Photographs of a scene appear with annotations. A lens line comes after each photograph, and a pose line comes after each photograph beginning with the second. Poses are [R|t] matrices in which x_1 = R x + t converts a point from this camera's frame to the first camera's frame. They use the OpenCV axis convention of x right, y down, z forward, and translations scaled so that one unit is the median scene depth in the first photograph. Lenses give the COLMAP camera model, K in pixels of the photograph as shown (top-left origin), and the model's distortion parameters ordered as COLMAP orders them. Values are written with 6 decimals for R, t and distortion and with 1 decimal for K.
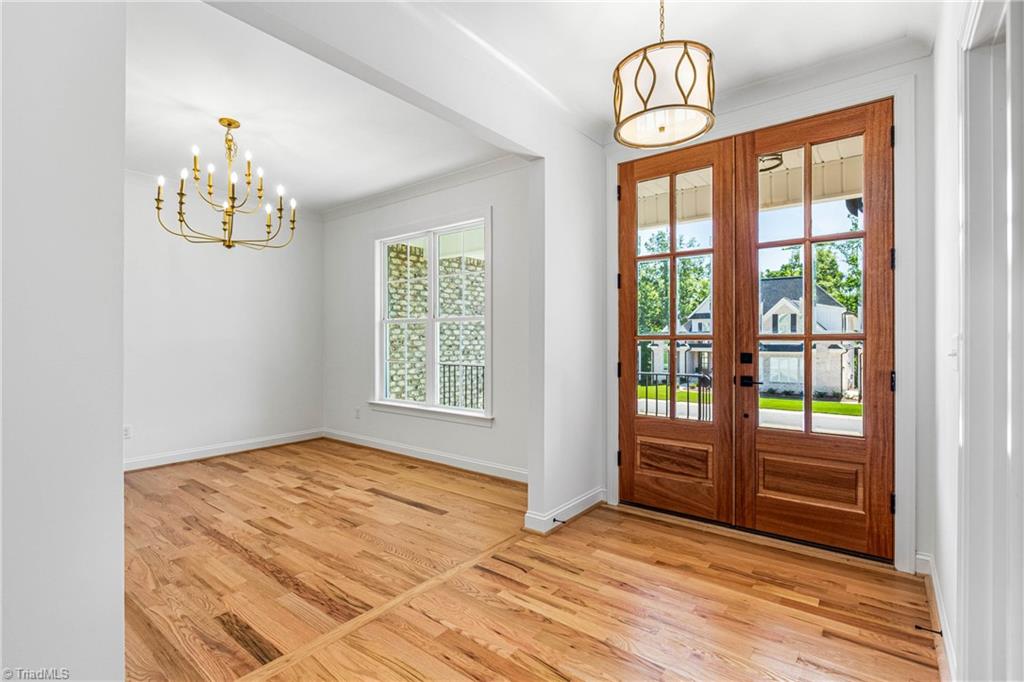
lens RADIAL K [[499.4, 0, 511.7], [0, 499.4, 346.3], [0, 0, 1]] dist [-0.001644, -0.000496]
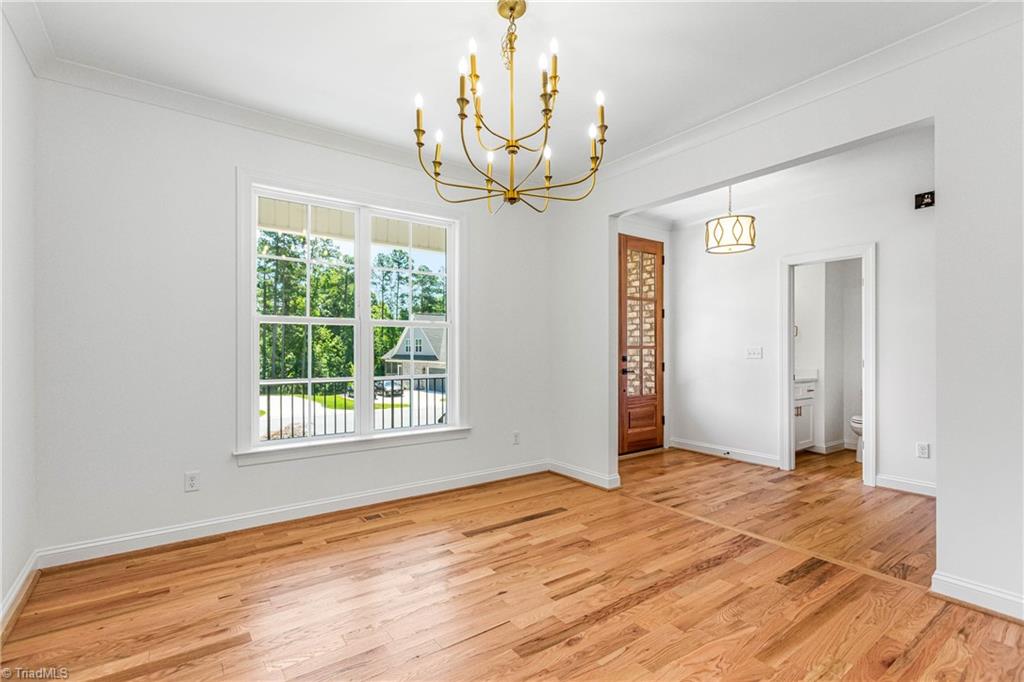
lens RADIAL K [[471.0, 0, 511.7], [0, 471.0, 346.7], [0, 0, 1]] dist [-0.001647, -0.000425]
pose [[0.257312, 0.008869, 0.966288, -1.387646], [0.014051, 0.999818, -0.012918, -0.007418], [-0.966226, 0.016901, 0.257141, 1.008844]]
